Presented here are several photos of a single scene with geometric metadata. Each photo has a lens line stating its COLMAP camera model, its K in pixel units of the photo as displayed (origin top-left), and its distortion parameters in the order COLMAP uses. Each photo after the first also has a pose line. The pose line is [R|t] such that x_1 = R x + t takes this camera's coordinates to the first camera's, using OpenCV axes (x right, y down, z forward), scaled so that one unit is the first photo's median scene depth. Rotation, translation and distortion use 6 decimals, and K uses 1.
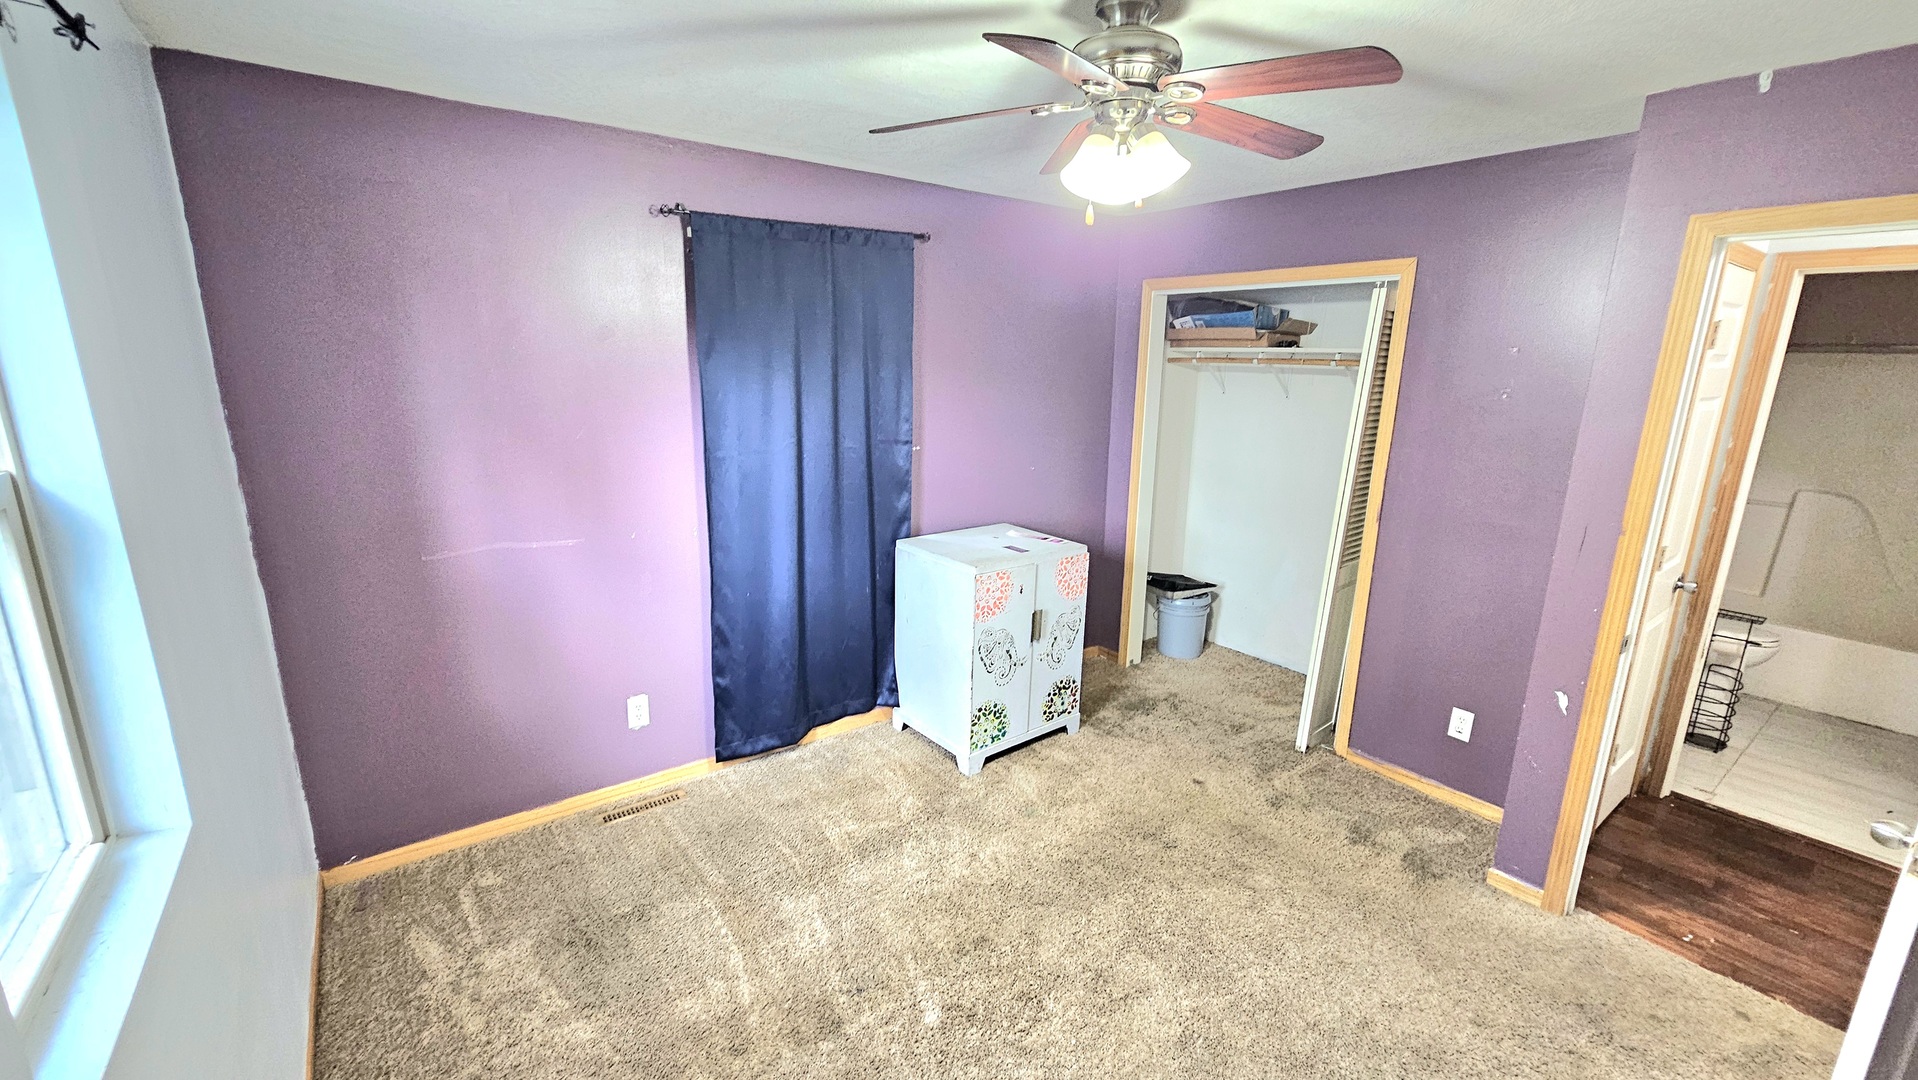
lens RADIAL K [[780.6, 0, 959.0], [0, 780.6, 546.9], [0, 0, 1]] dist [0.000997, -0.001747]
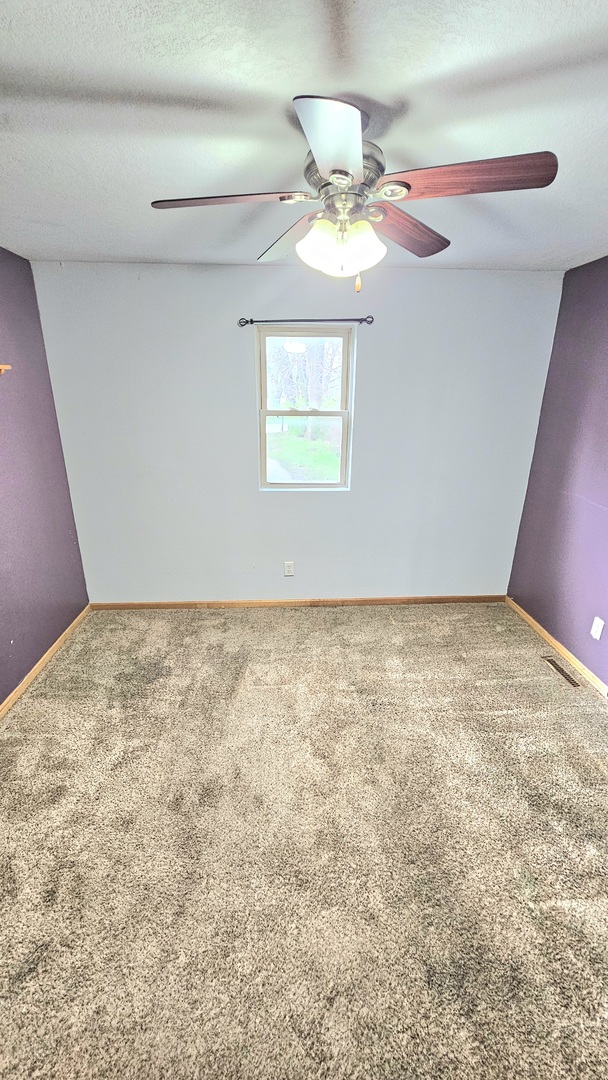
lens RADIAL K [[439.5, 0, 309.0], [0, 439.5, 538.2], [0, 0, 1]] dist [0.000997, -0.001747]
pose [[-0.539734, 0.254387, -0.802480, 0.516242], [-0.220905, 0.877048, 0.426601, -0.179306], [0.812335, 0.407523, -0.417177, 0.766084]]
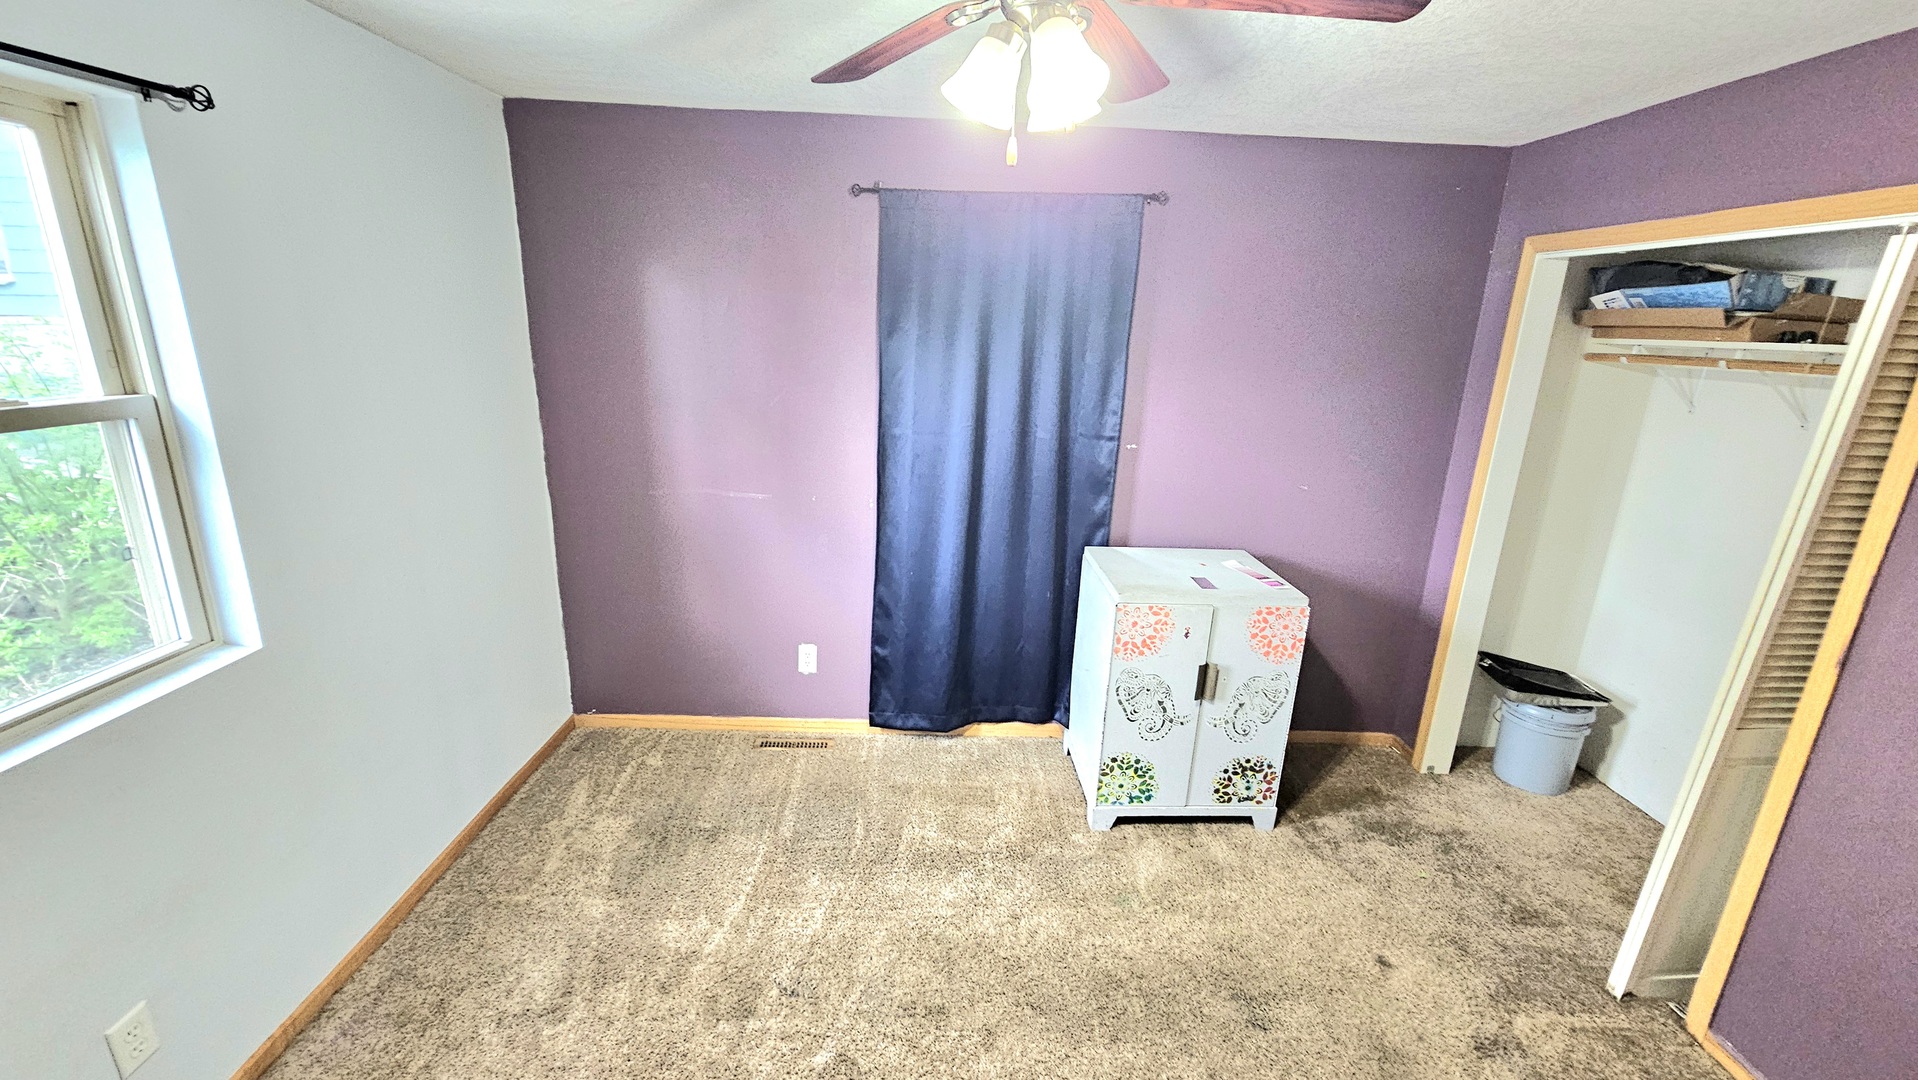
lens RADIAL K [[780.6, 0, 961.1], [0, 780.6, 544.4], [0, 0, 1]] dist [0.000997, -0.001747]
pose [[0.812589, 0.174159, -0.556208, 0.318047], [-0.161779, 0.984210, 0.071824, -0.055082], [0.559934, 0.031620, 0.827934, 0.195580]]
